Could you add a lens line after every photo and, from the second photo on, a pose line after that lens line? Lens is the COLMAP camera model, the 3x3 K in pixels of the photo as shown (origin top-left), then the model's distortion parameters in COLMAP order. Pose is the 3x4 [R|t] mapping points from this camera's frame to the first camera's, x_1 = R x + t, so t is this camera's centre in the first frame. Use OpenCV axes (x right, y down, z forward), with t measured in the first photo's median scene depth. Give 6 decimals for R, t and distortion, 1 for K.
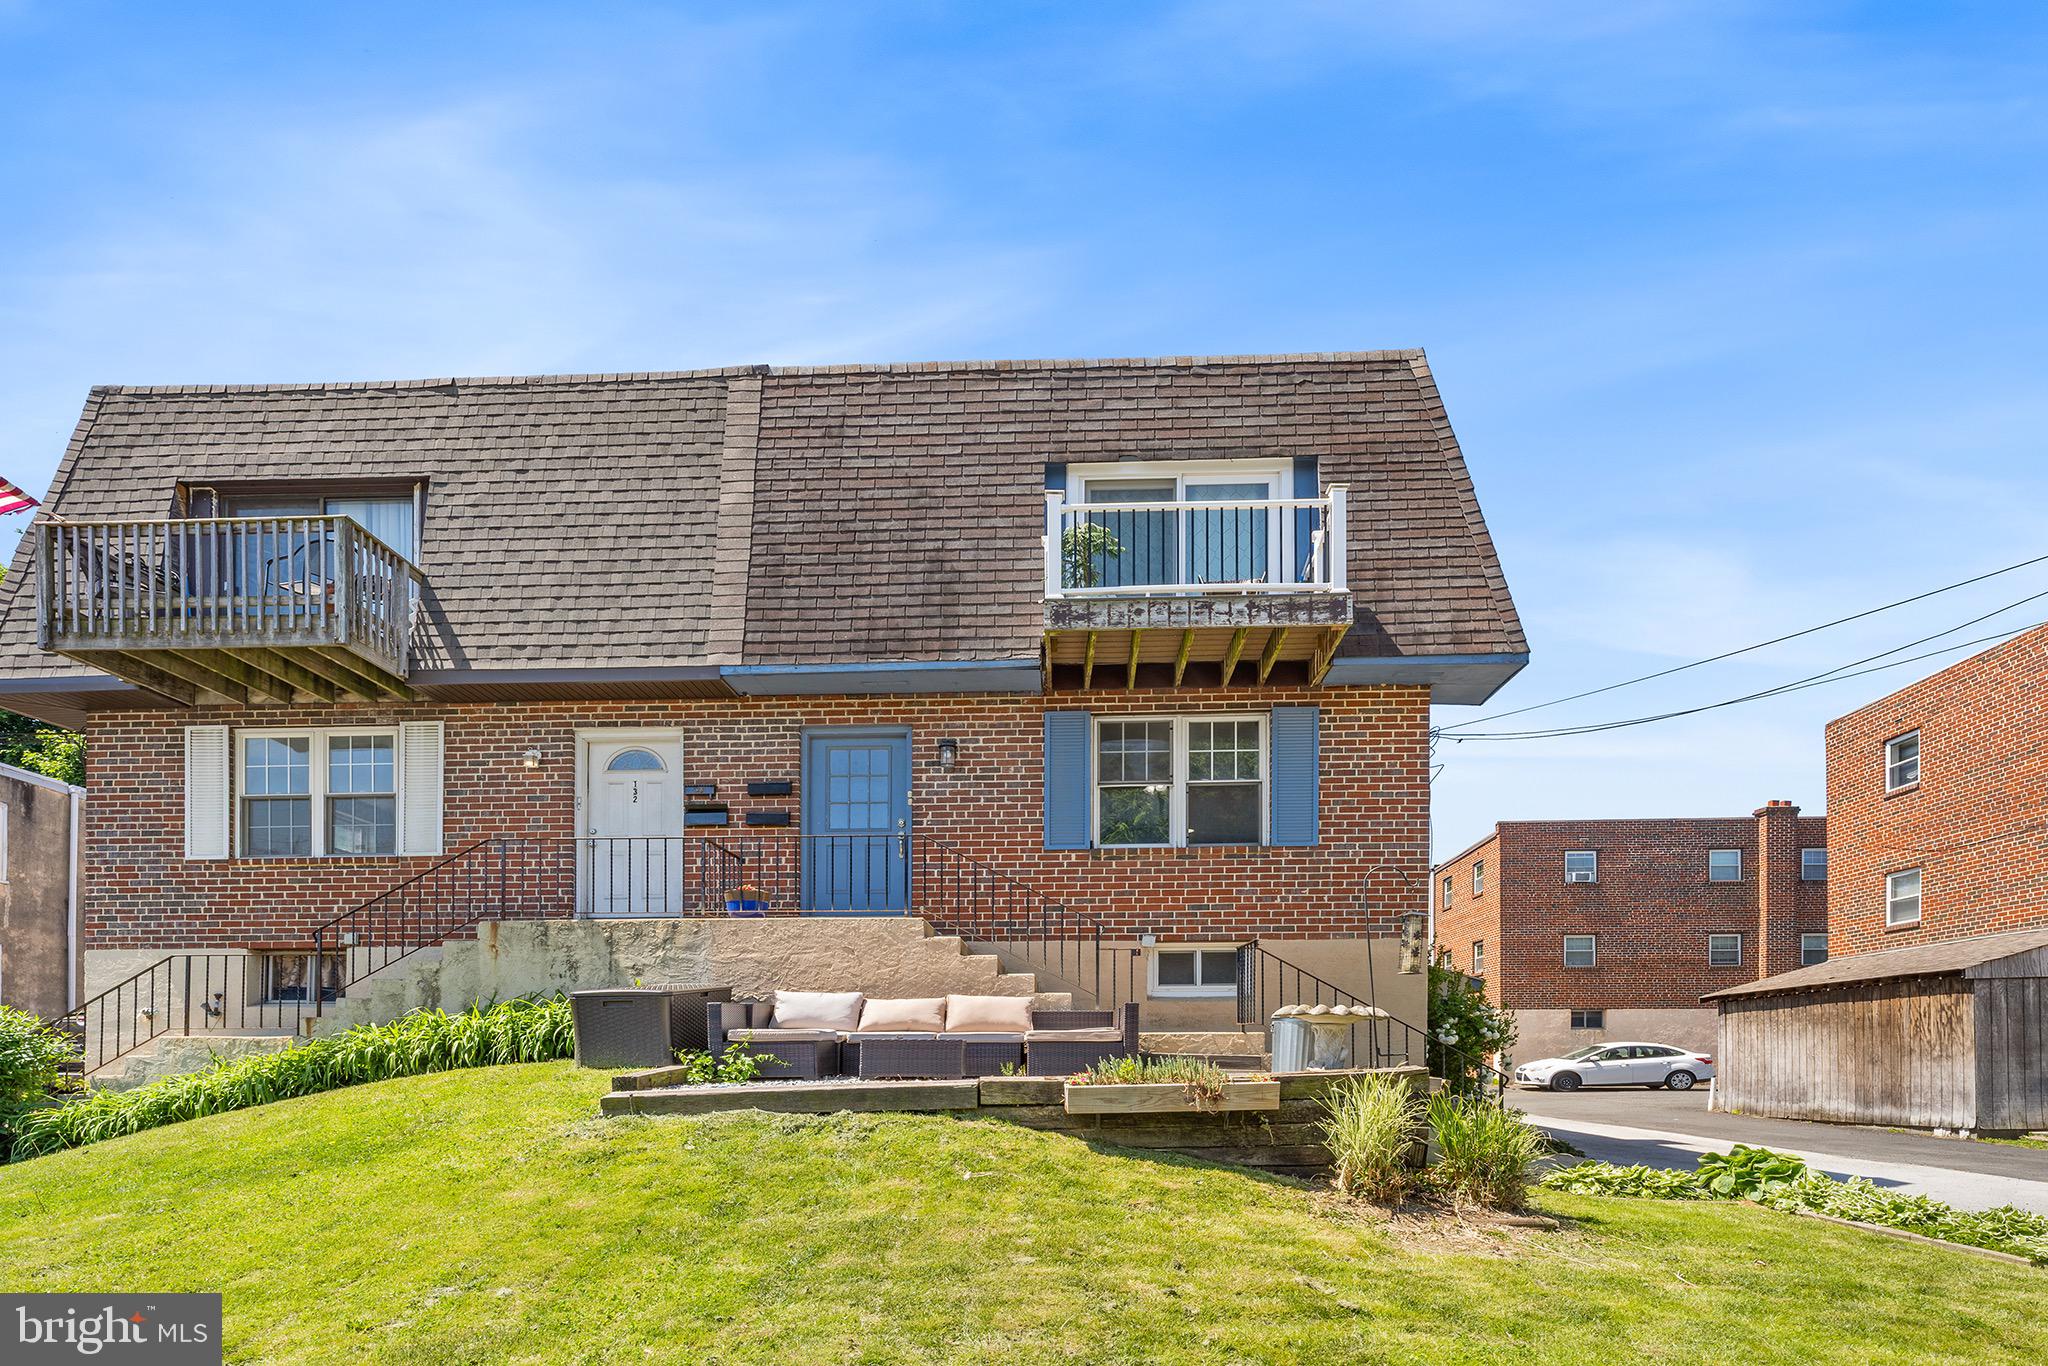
lens RADIAL K [[1133.2, 0, 1024.0], [0, 1133.2, 795.1], [0, 0, 1]] dist [-0.000023, -0.000182]
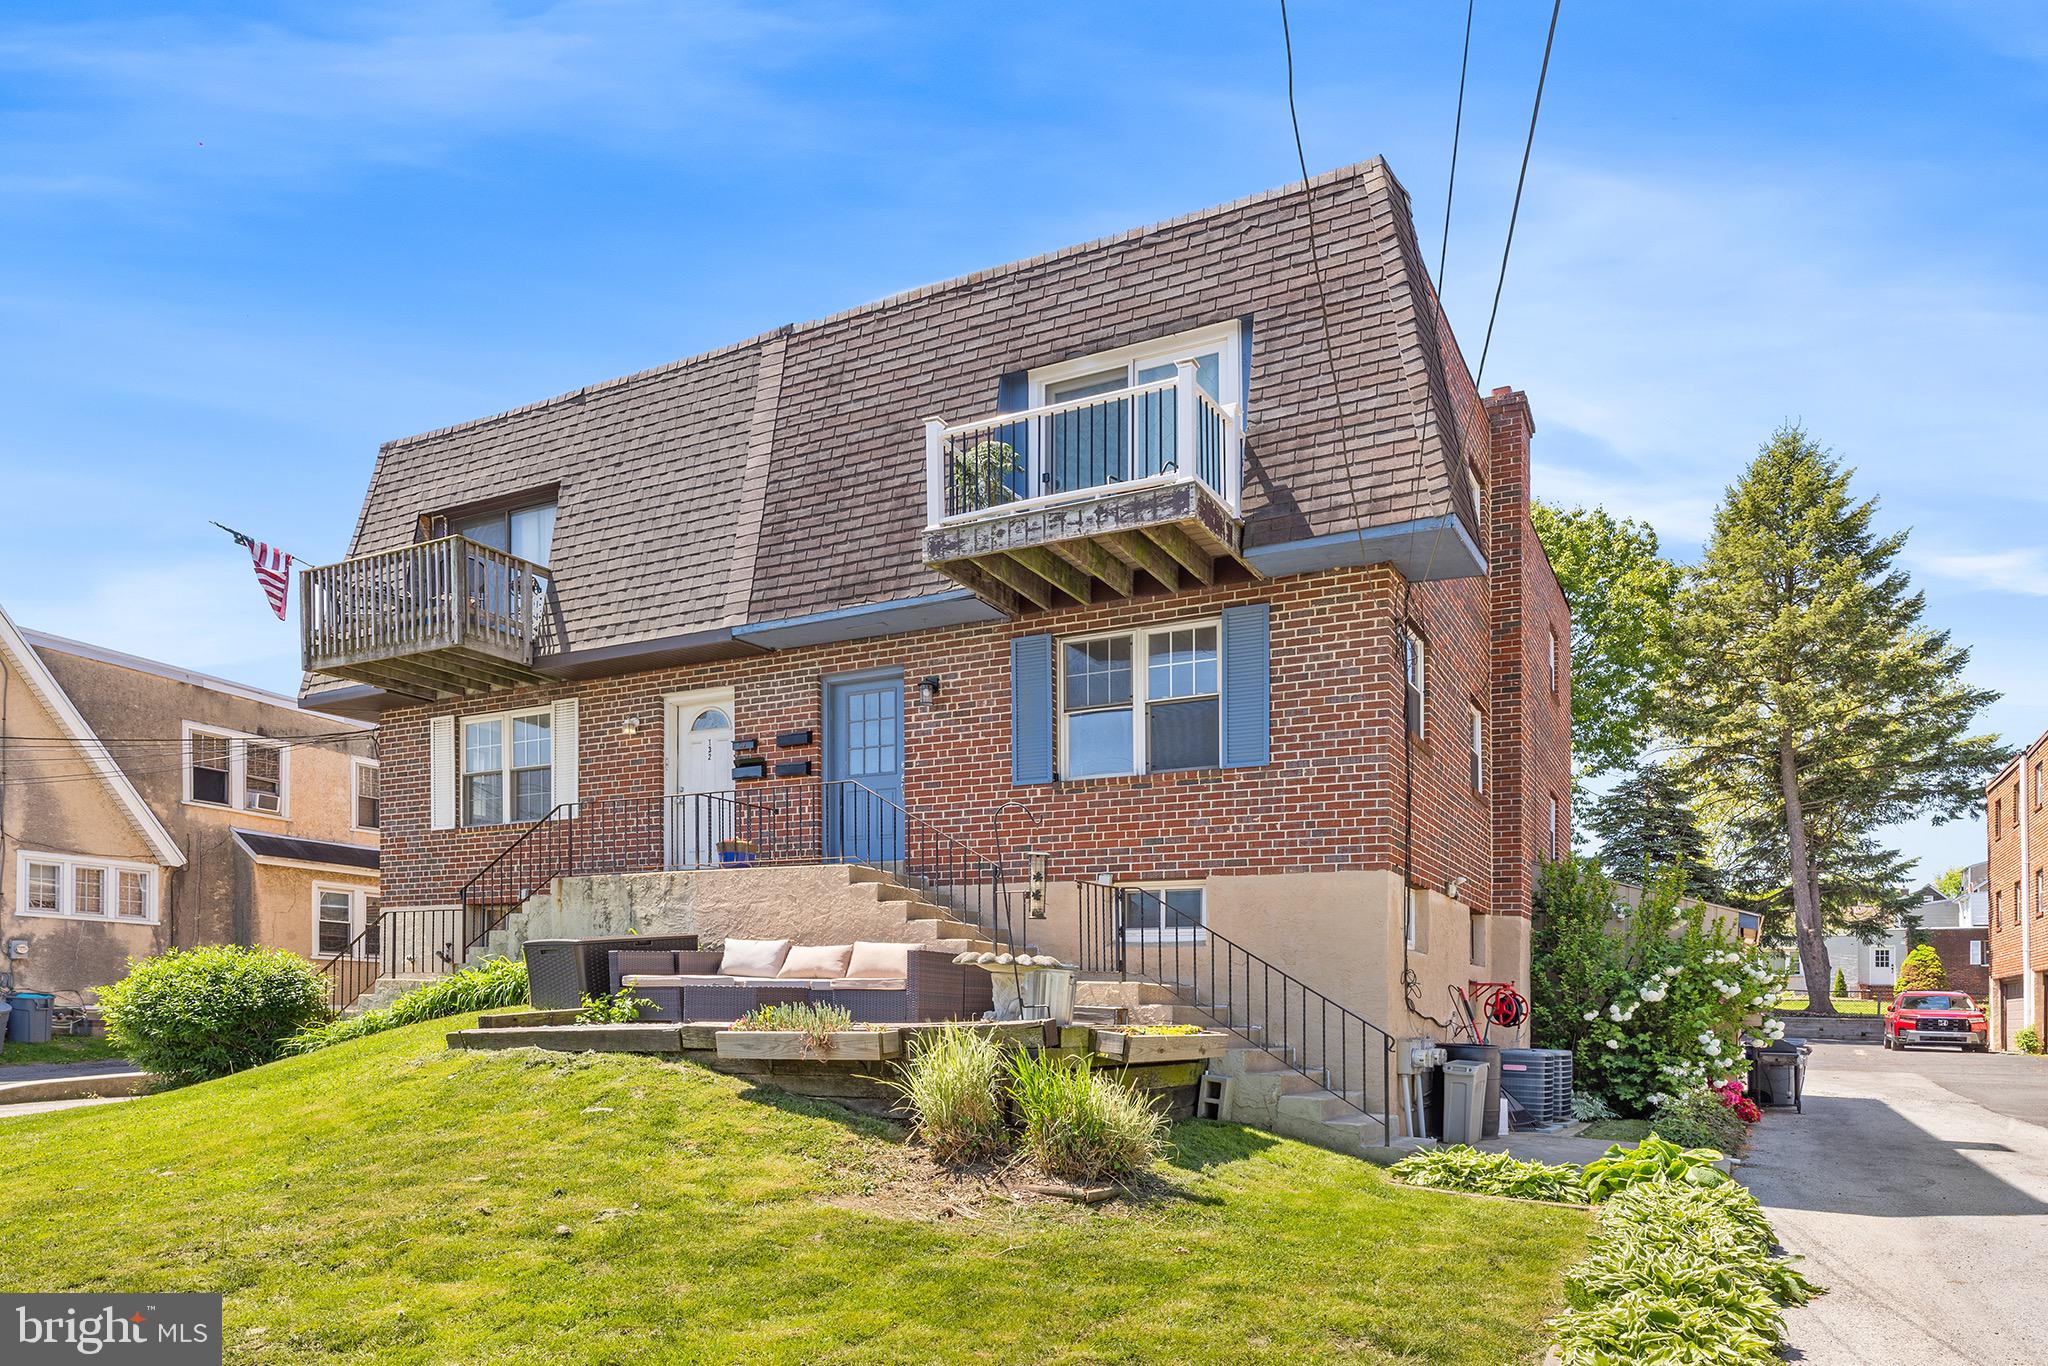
lens RADIAL K [[1315.9, 0, 1024.0], [0, 1315.9, 683.0], [0, 0, 1]] dist [0.004838, 0.001757]
pose [[0.899937, -0.089208, -0.426797, 0.493346], [0.082512, 0.996003, -0.034199, 0.001287], [0.428142, -0.004439, 0.903701, 0.016245]]
